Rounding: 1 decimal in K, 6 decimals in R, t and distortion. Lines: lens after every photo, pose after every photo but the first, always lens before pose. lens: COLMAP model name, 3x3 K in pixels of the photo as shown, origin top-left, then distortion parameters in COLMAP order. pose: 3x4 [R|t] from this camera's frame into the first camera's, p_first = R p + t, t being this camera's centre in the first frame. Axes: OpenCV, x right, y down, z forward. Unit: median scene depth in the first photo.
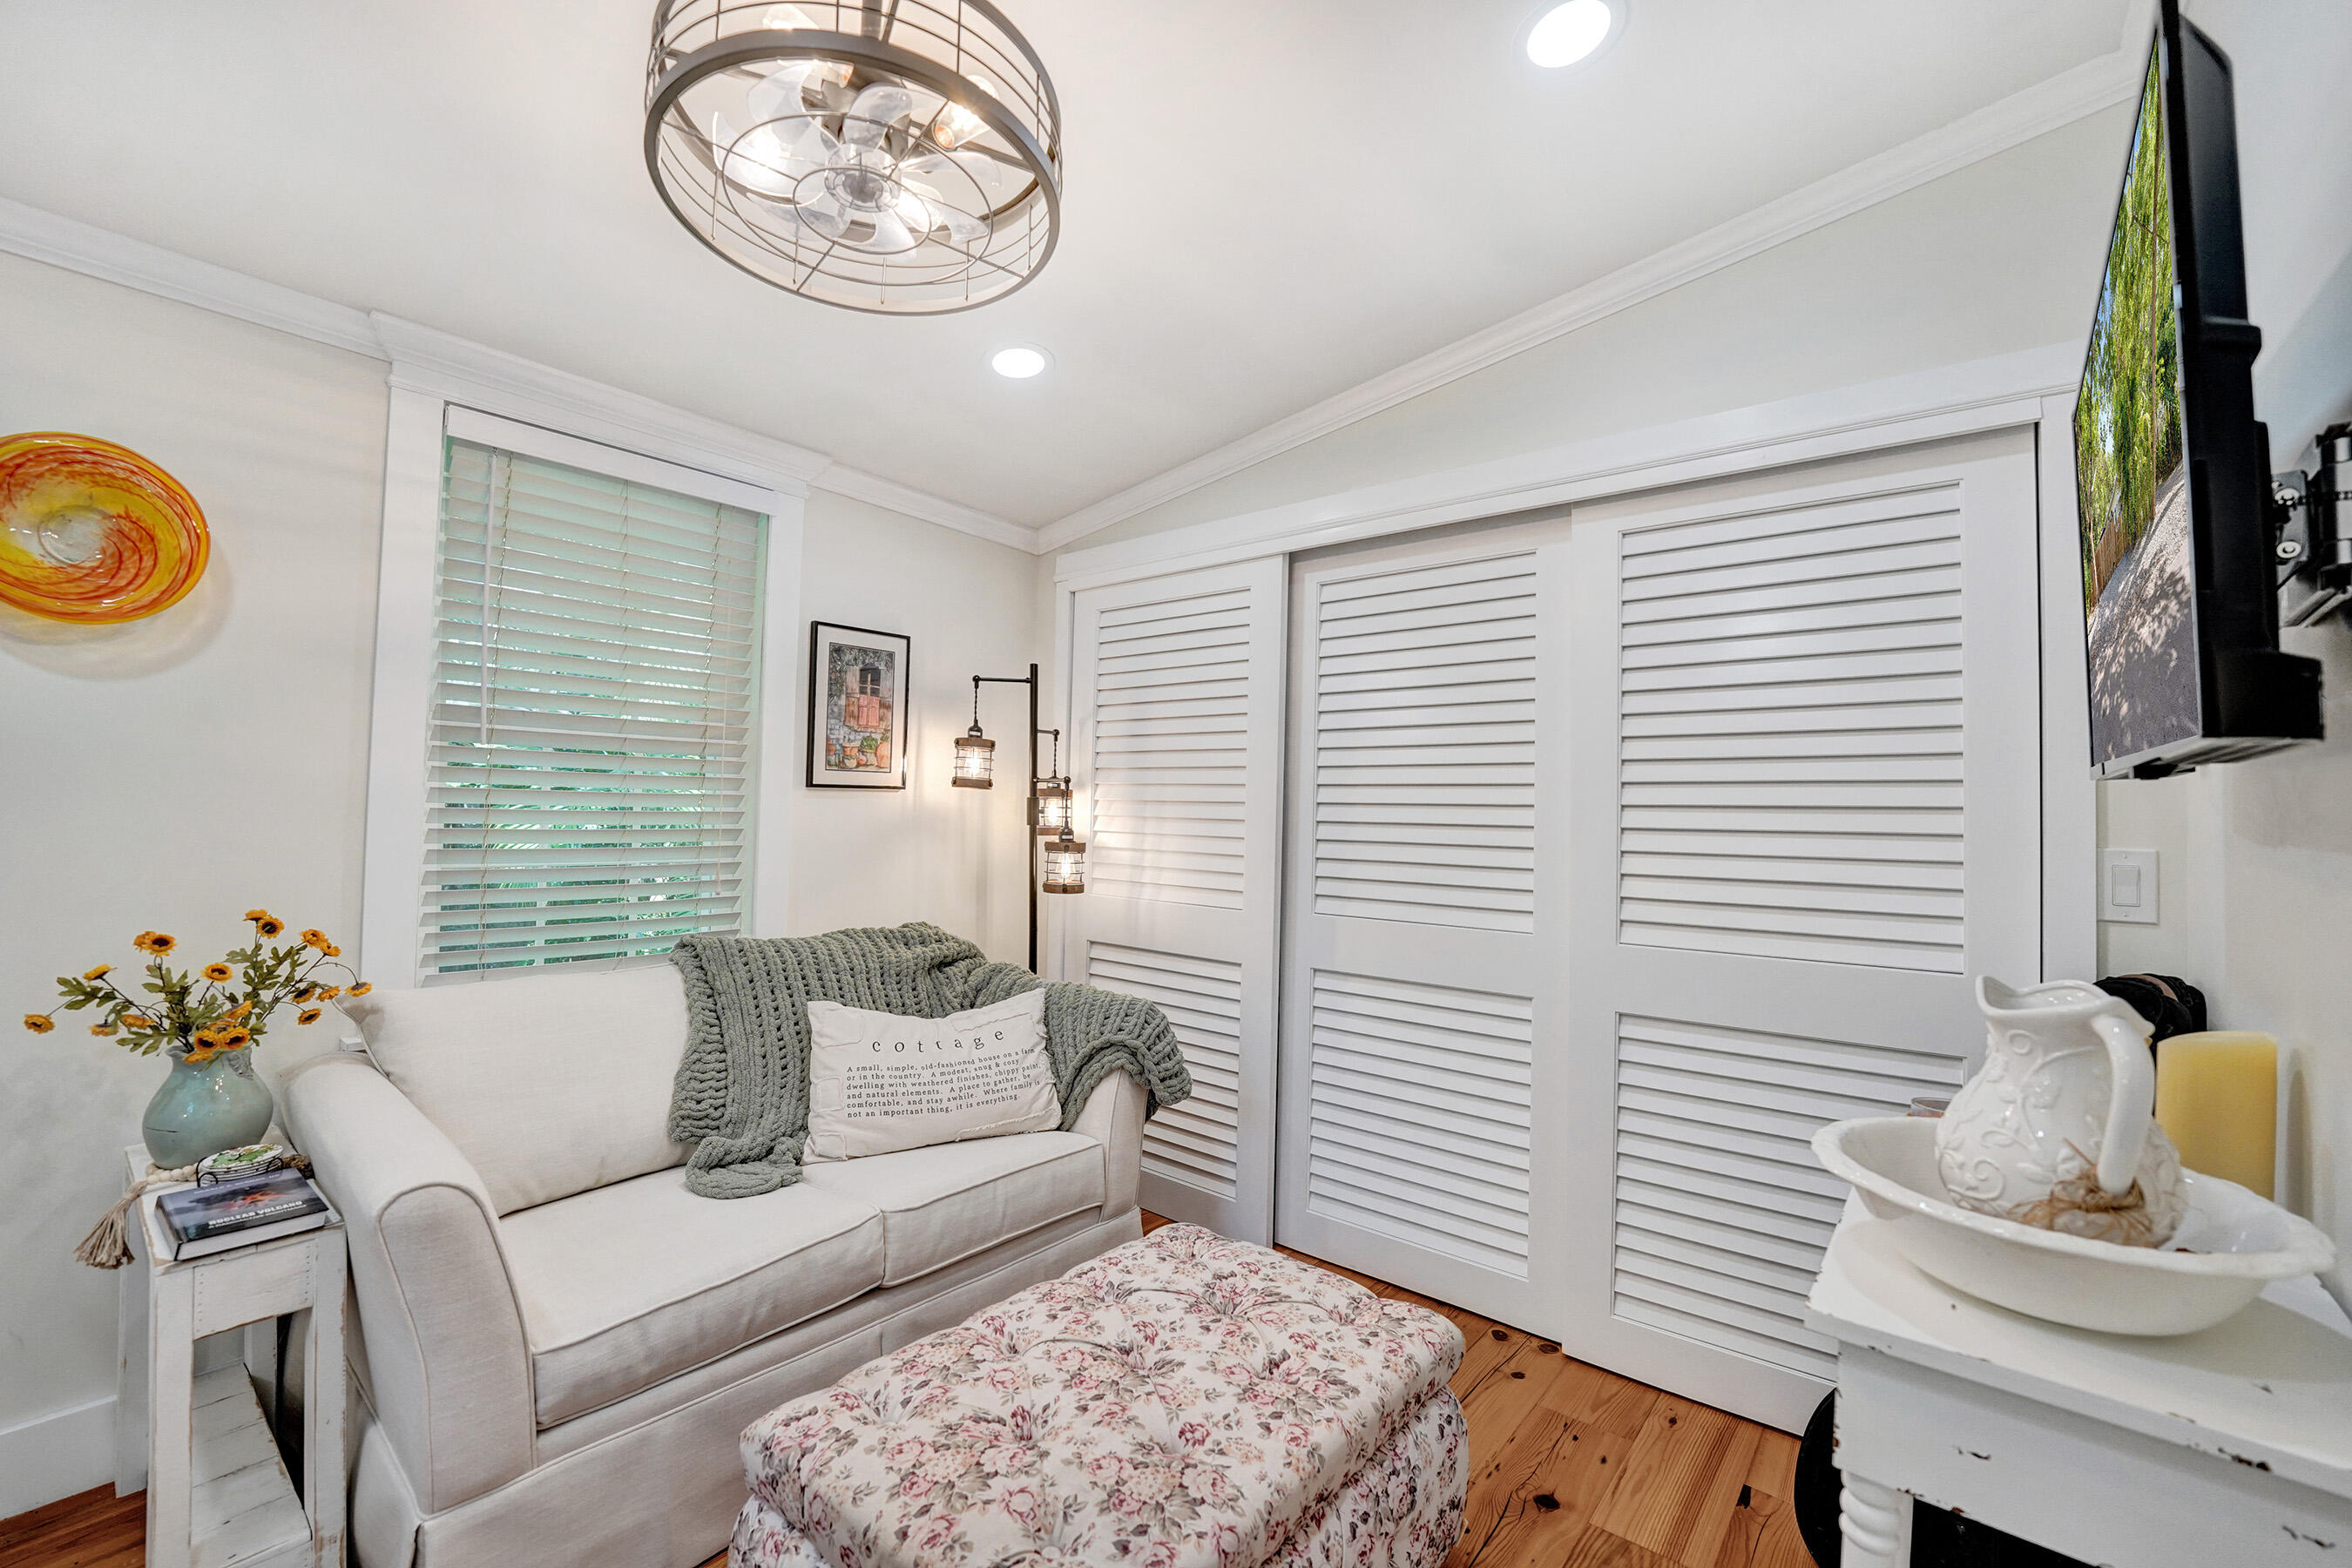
lens RADIAL K [[969.6, 0, 1173.9], [0, 969.6, 785.2], [0, 0, 1]] dist [-0.028760, 0.002881]
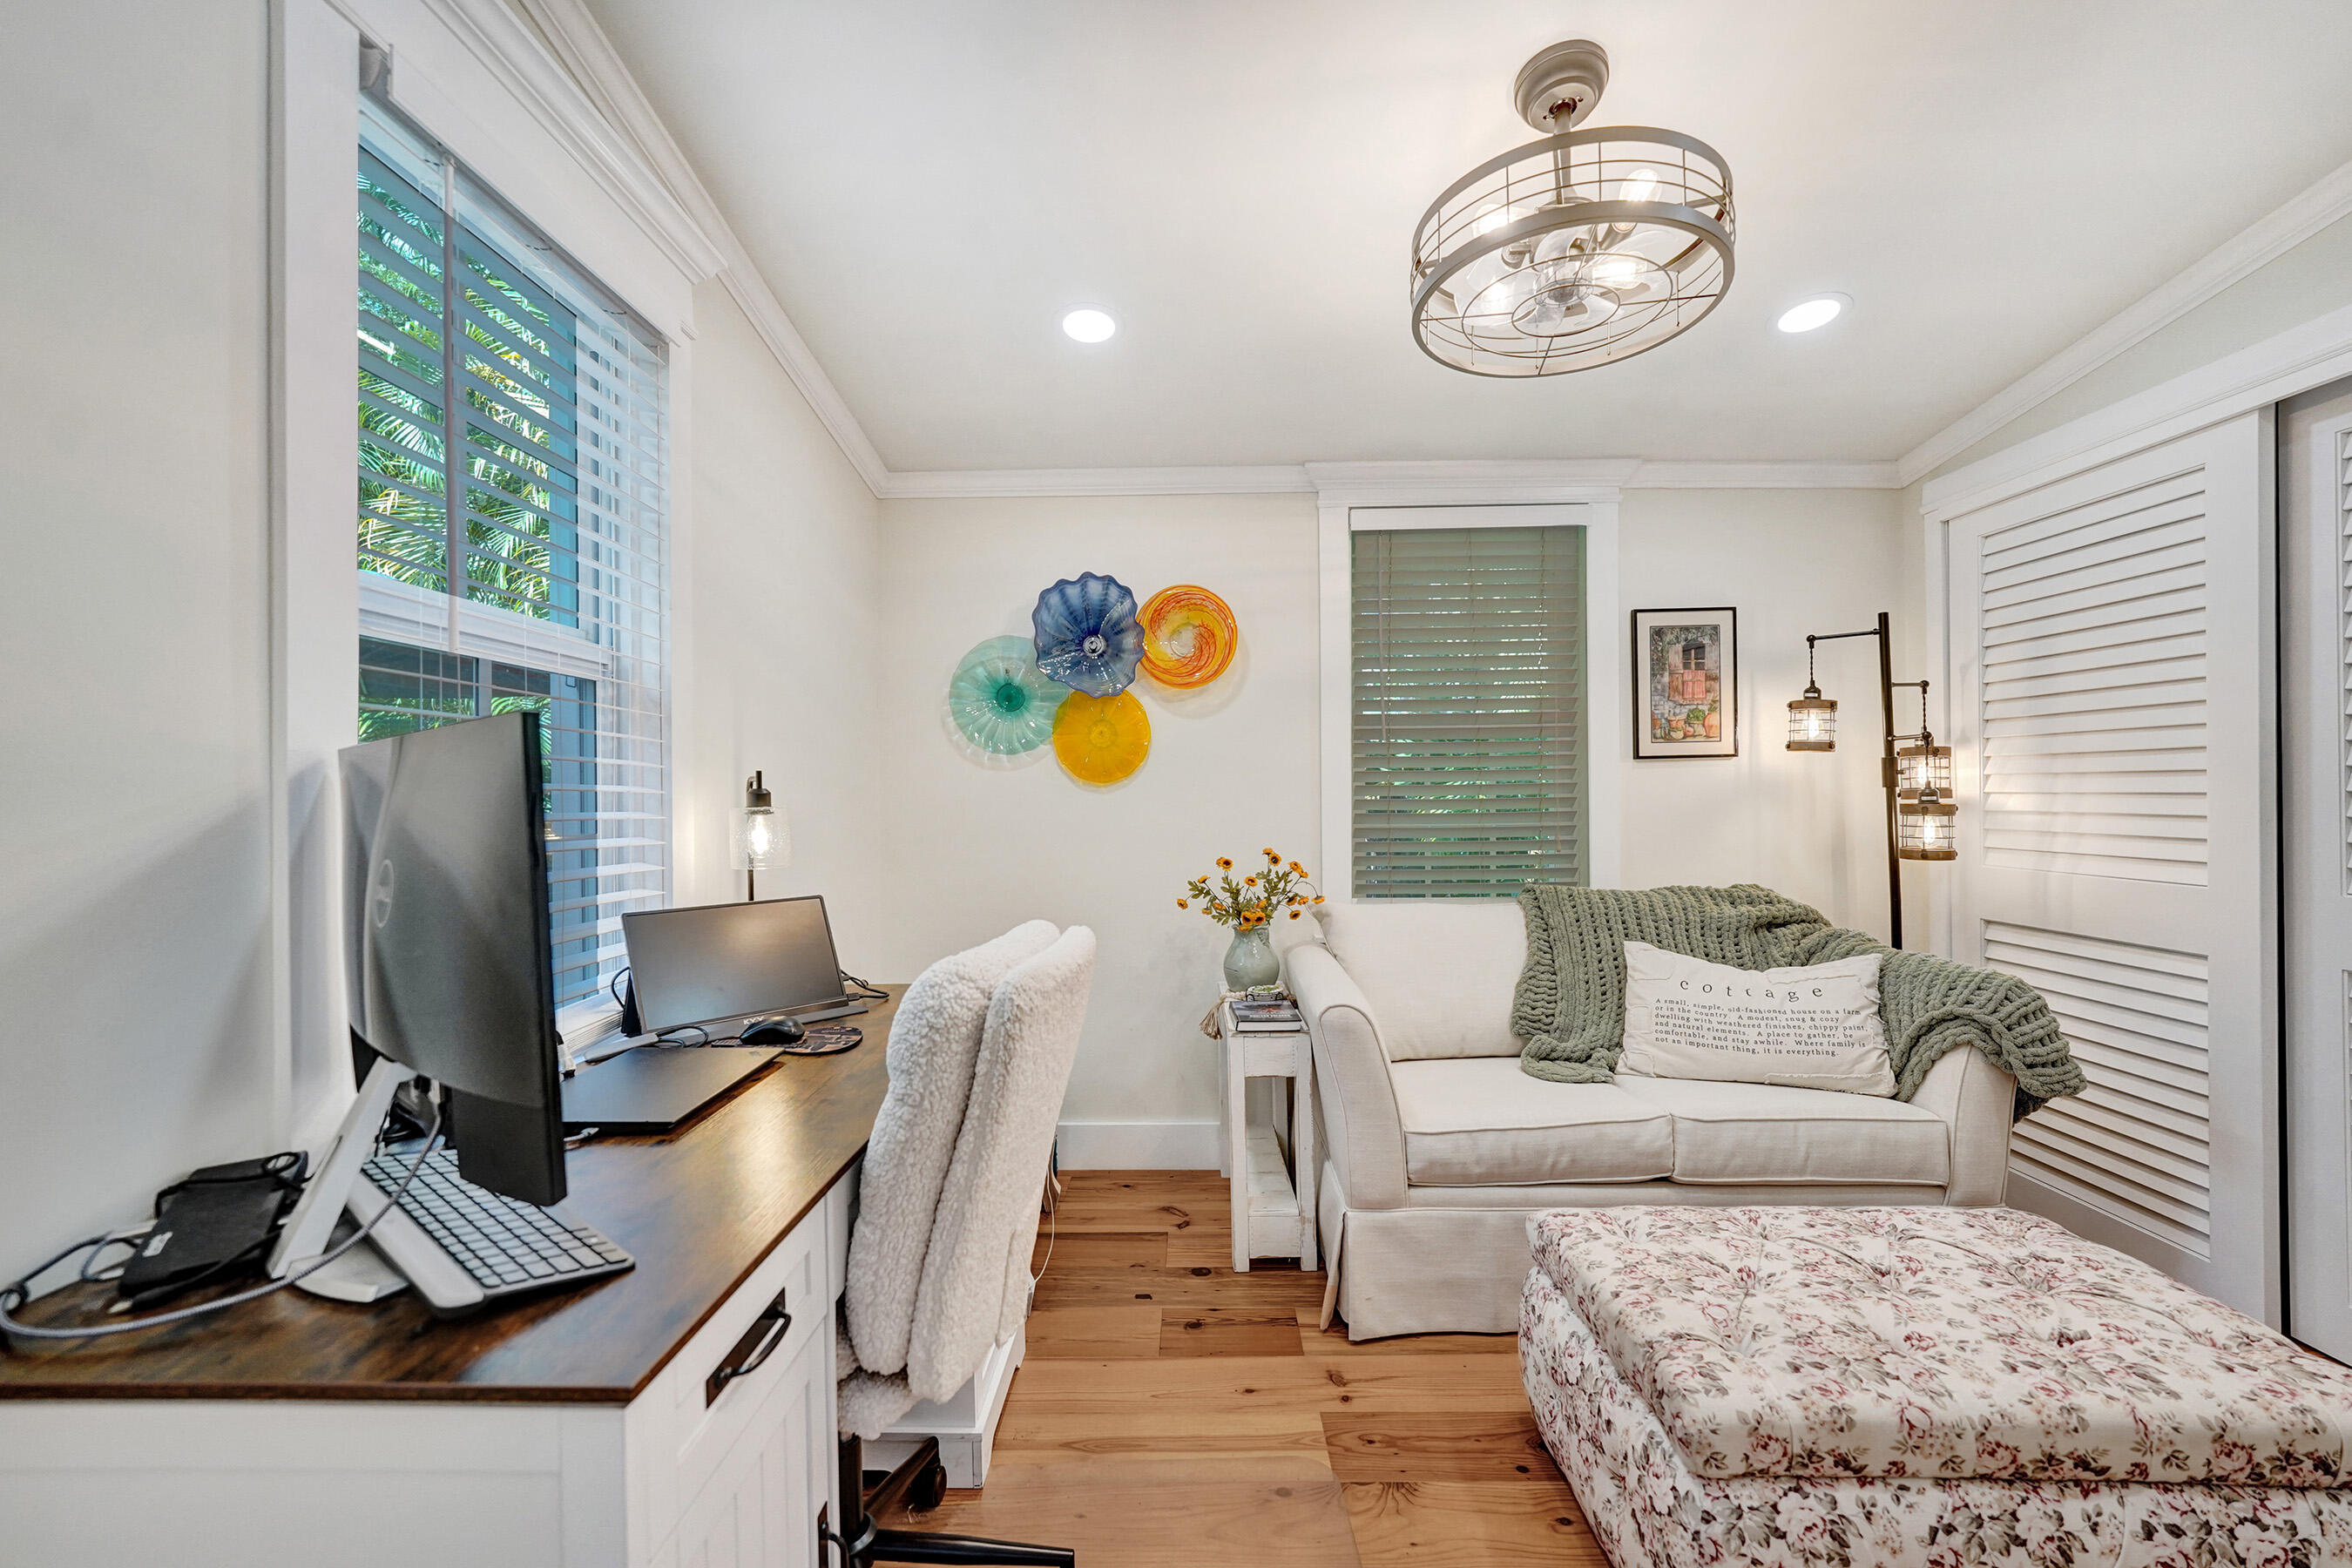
lens RADIAL K [[966.6, 0, 1172.0], [0, 966.6, 793.7], [0, 0, 1]] dist [-0.007991, 0.000545]
pose [[0.629984, -0.029986, -0.776029, 0.181879], [0.046323, 0.998926, -0.000994, 0.022232], [0.775226, -0.035322, 0.630696, -0.148224]]
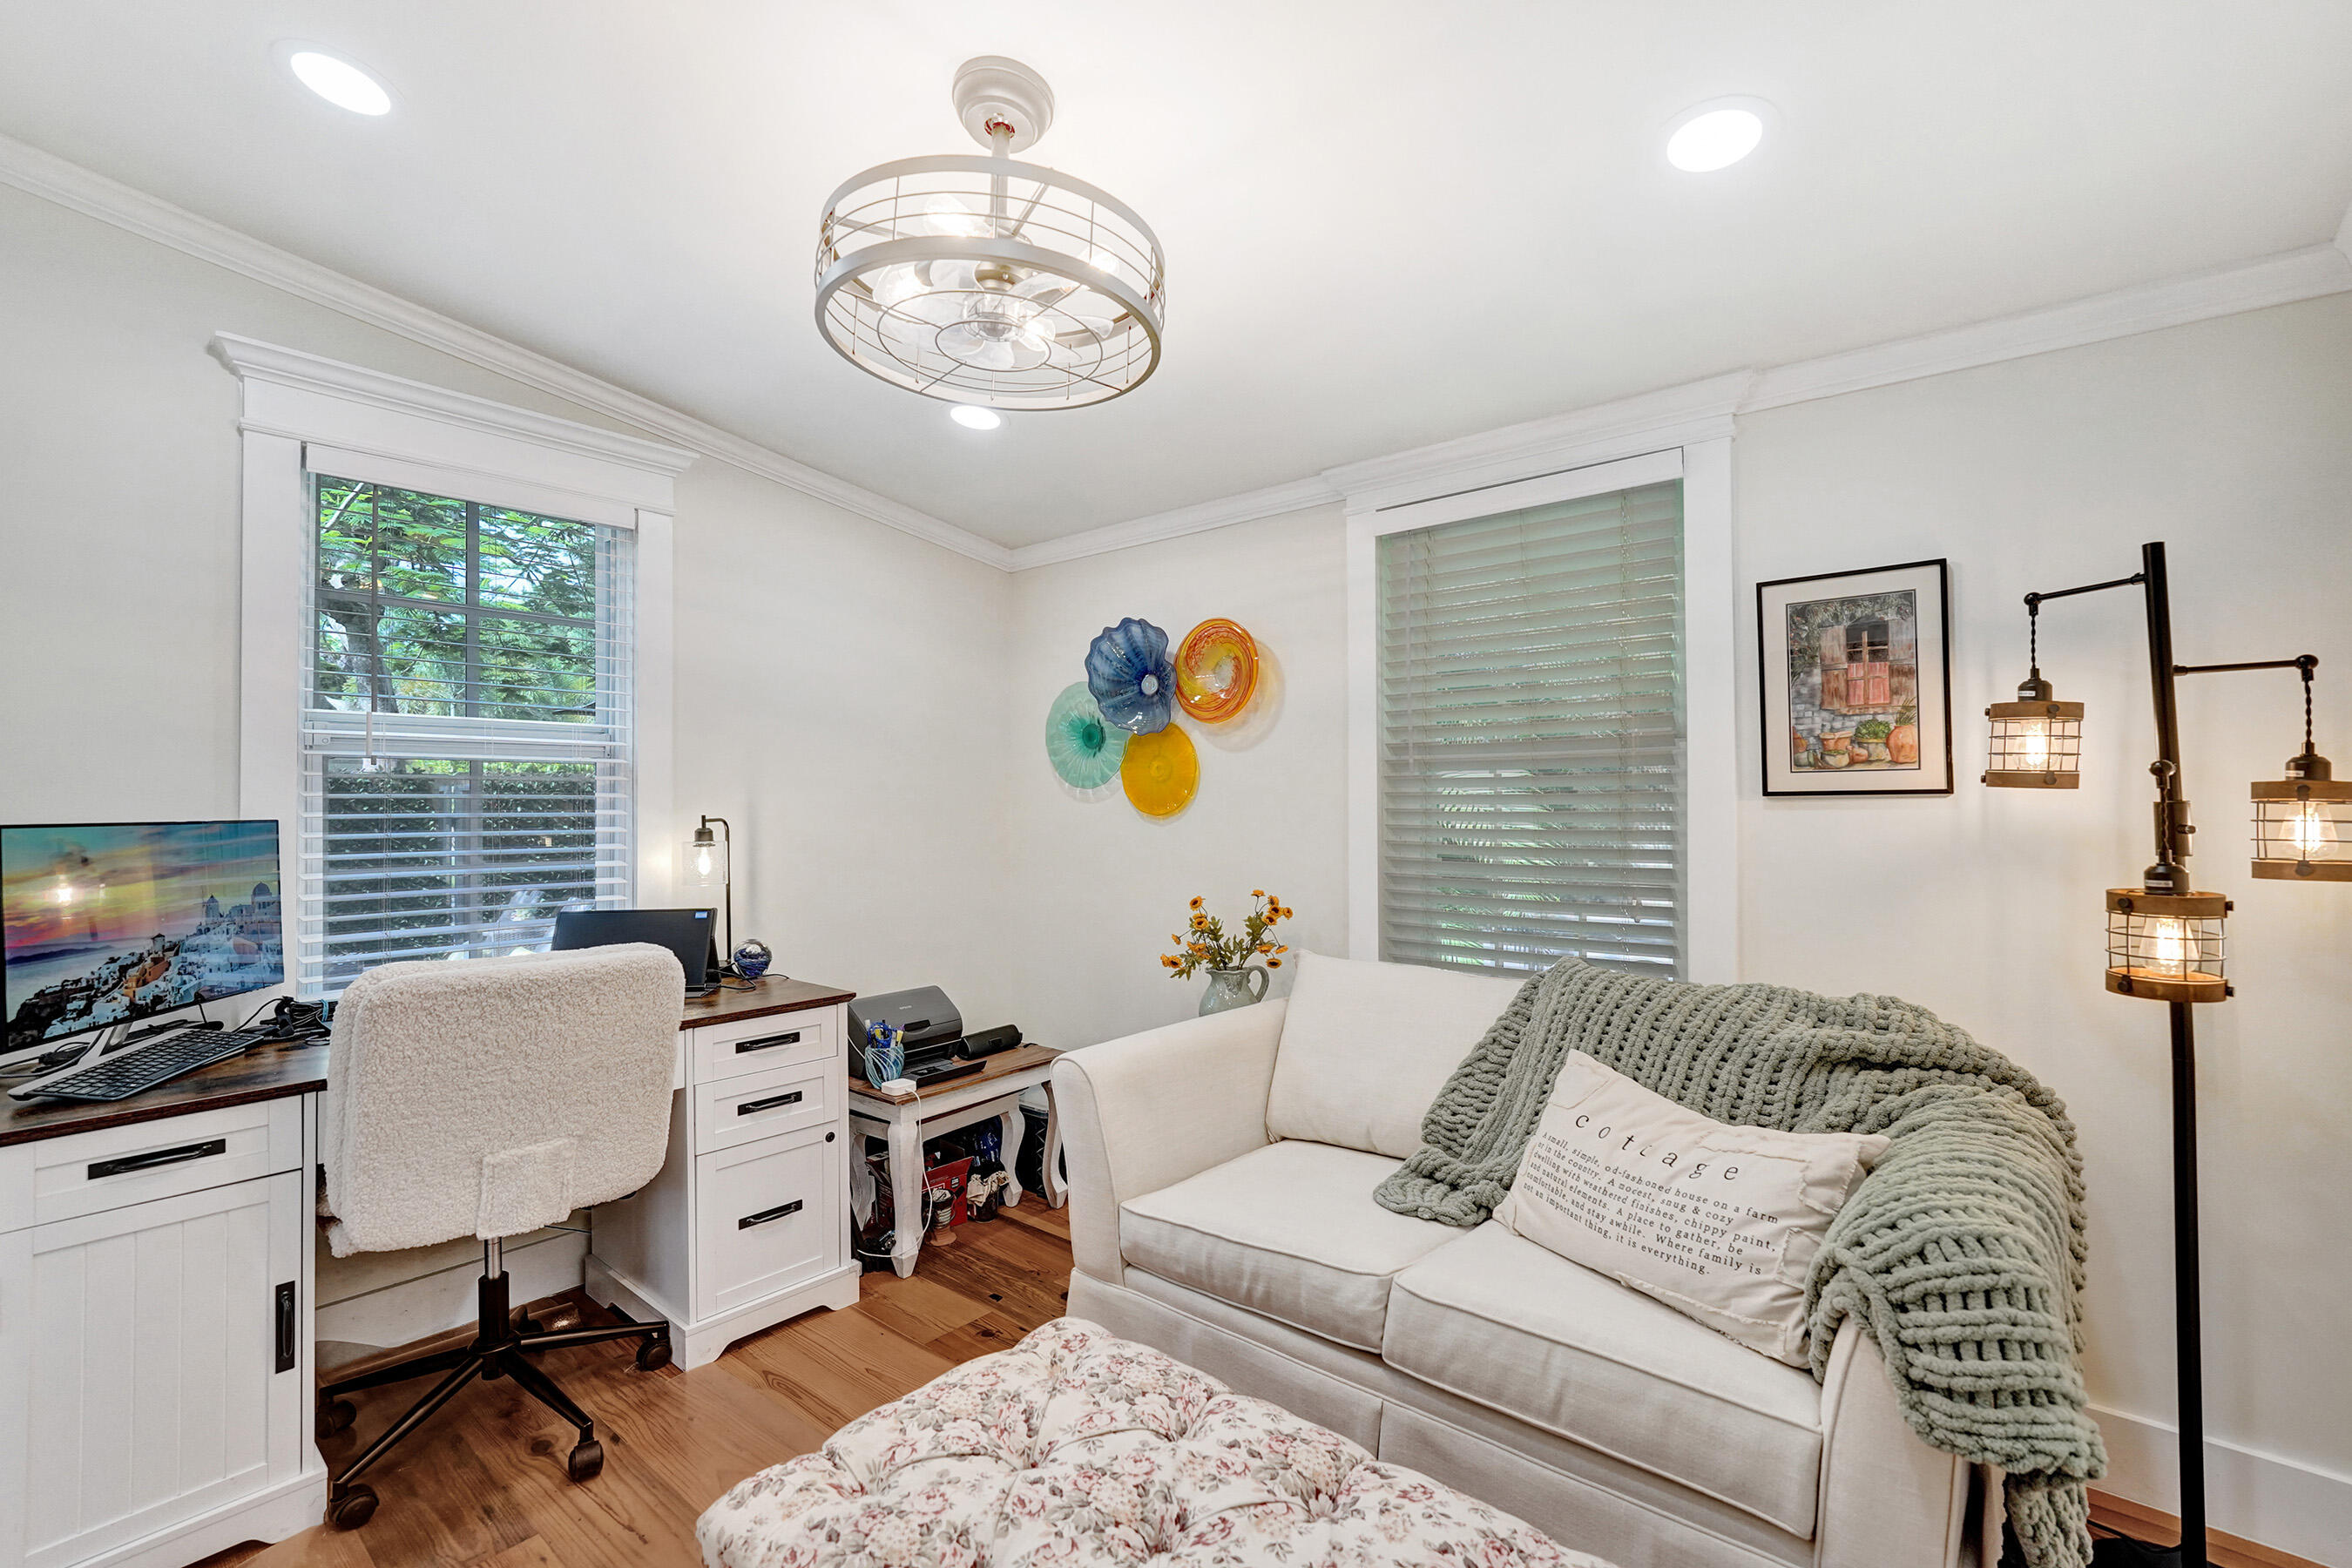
lens RADIAL K [[962.4, 0, 1185.8], [0, 962.4, 786.4], [0, 0, 1]] dist [0.000012, -0.000288]
pose [[0.026458, -0.036298, -0.998991, 0.473986], [0.029806, 0.998925, -0.035506, 0.009597], [0.999205, -0.028837, 0.027512, 0.625281]]
